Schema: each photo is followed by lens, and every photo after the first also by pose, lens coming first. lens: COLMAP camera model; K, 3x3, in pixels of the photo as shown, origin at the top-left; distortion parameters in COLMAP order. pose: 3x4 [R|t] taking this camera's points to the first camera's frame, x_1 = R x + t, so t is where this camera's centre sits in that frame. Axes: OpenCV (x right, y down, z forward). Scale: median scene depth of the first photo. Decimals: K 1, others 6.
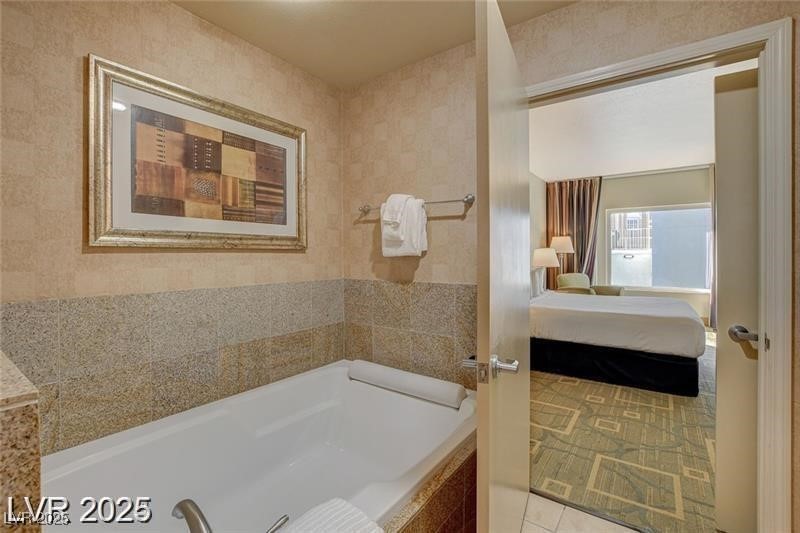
lens RADIAL K [[353.2, 0, 398.7], [0, 353.2, 264.1], [0, 0, 1]] dist [-0.023370, 0.000469]
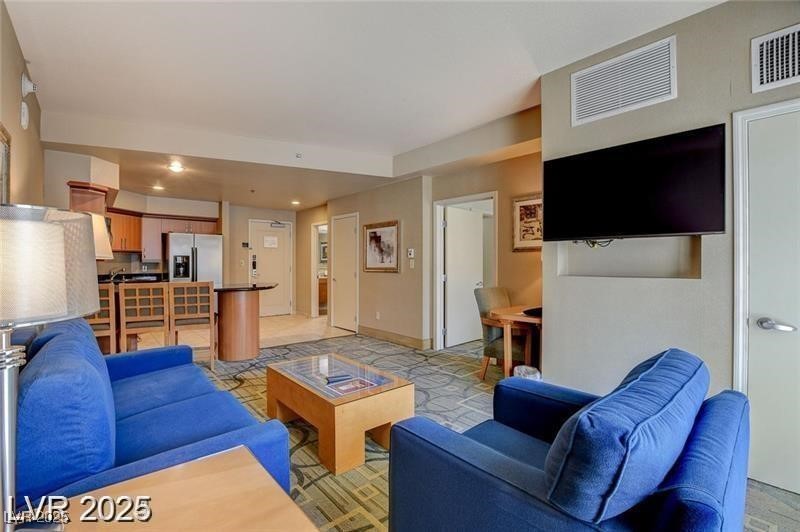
lens RADIAL K [[361.1, 0, 398.4], [0, 361.1, 259.3], [0, 0, 1]] dist [-0.030558, -0.000257]
pose [[-0.222922, -0.002923, -0.974832, 2.597182], [-0.014270, 0.999898, 0.000265, -0.048788], [0.974732, 0.013970, -0.222941, 1.721167]]
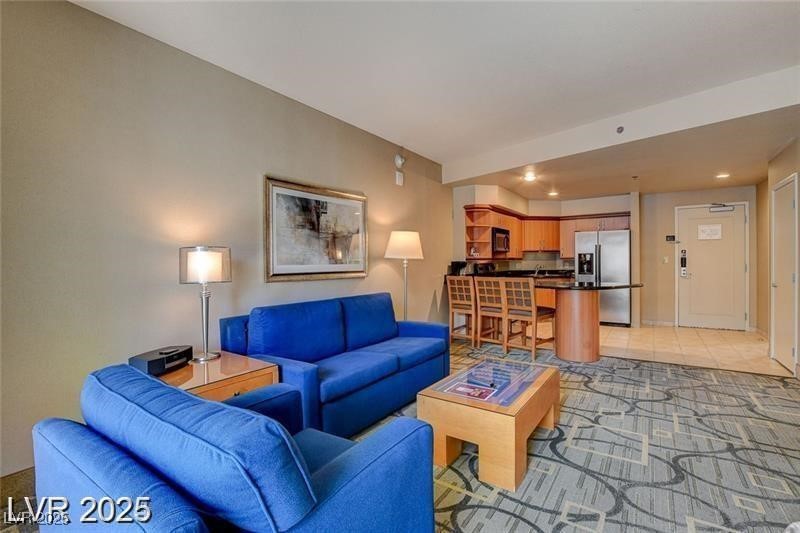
lens RADIAL K [[364.6, 0, 398.2], [0, 364.6, 264.7], [0, 0, 1]] dist [-0.028364, 0.000619]
pose [[-0.999697, 0.015838, -0.018863, 1.852034], [0.015373, 0.999581, 0.024546, -0.055524], [0.019244, 0.024249, -0.999521, 2.326396]]
